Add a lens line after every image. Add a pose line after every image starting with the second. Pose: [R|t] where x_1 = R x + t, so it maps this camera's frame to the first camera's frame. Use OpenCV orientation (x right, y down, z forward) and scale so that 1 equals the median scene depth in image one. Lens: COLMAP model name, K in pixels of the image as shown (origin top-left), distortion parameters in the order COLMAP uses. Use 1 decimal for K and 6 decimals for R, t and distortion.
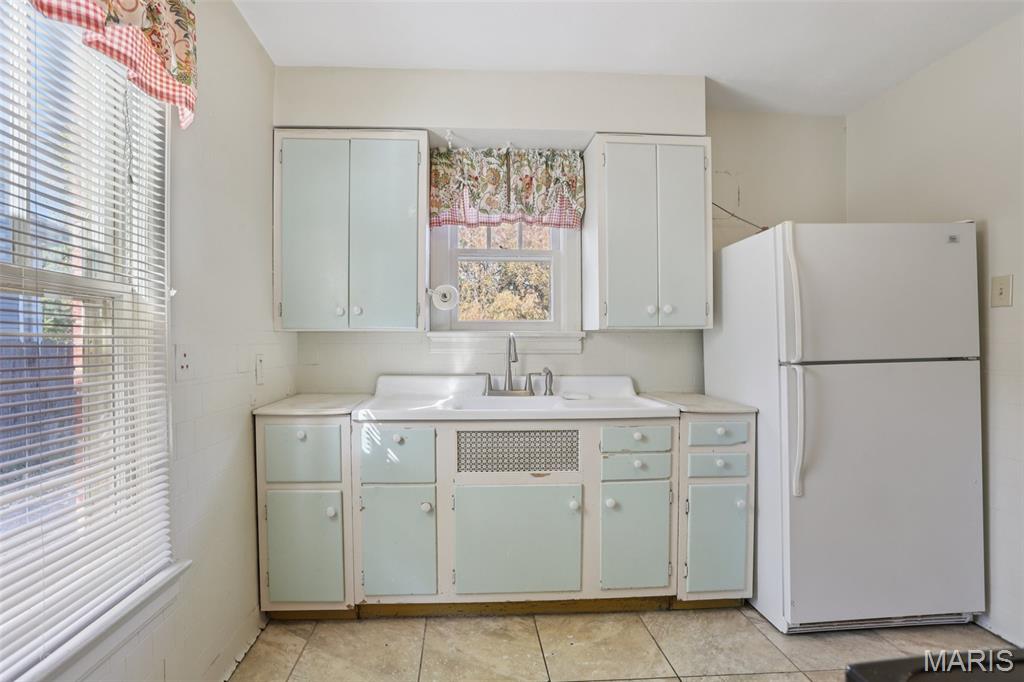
lens RADIAL K [[515.4, 0, 513.9], [0, 515.4, 345.1], [0, 0, 1]] dist [-0.049781, 0.014817]
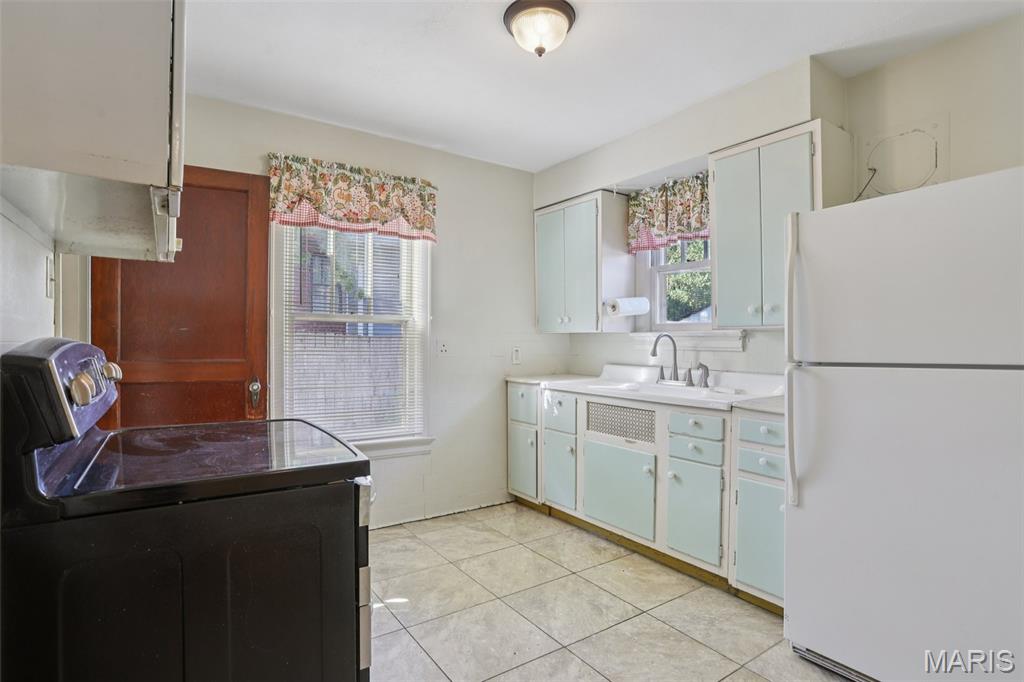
lens RADIAL K [[515.4, 0, 519.6], [0, 515.4, 342.5], [0, 0, 1]] dist [-0.049781, 0.014817]
pose [[0.536493, 0.005257, -0.843888, 0.995198], [-0.009664, 0.999953, 0.000085, 0.002994], [0.843849, 0.008109, 0.536519, 0.060082]]
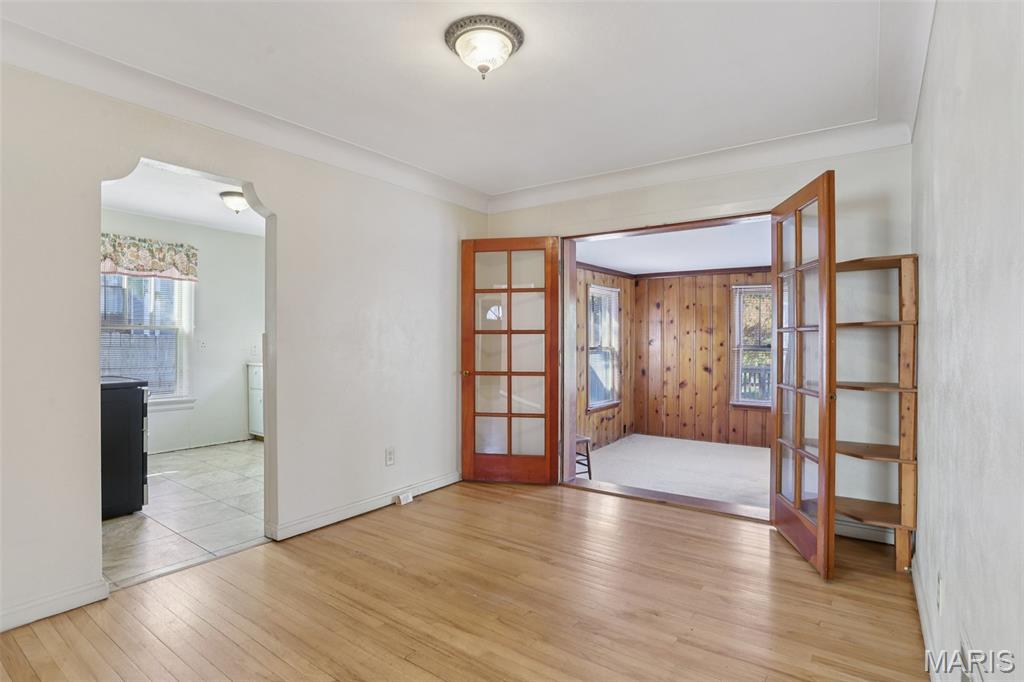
lens RADIAL K [[515.4, 0, 514.0], [0, 515.4, 337.8], [0, 0, 1]] dist [-0.049781, 0.014817]
pose [[0.778442, 0.001504, -0.627715, 2.425083], [-0.006815, 0.999958, -0.006056, -0.011738], [0.627680, 0.008991, 0.778419, -0.314935]]
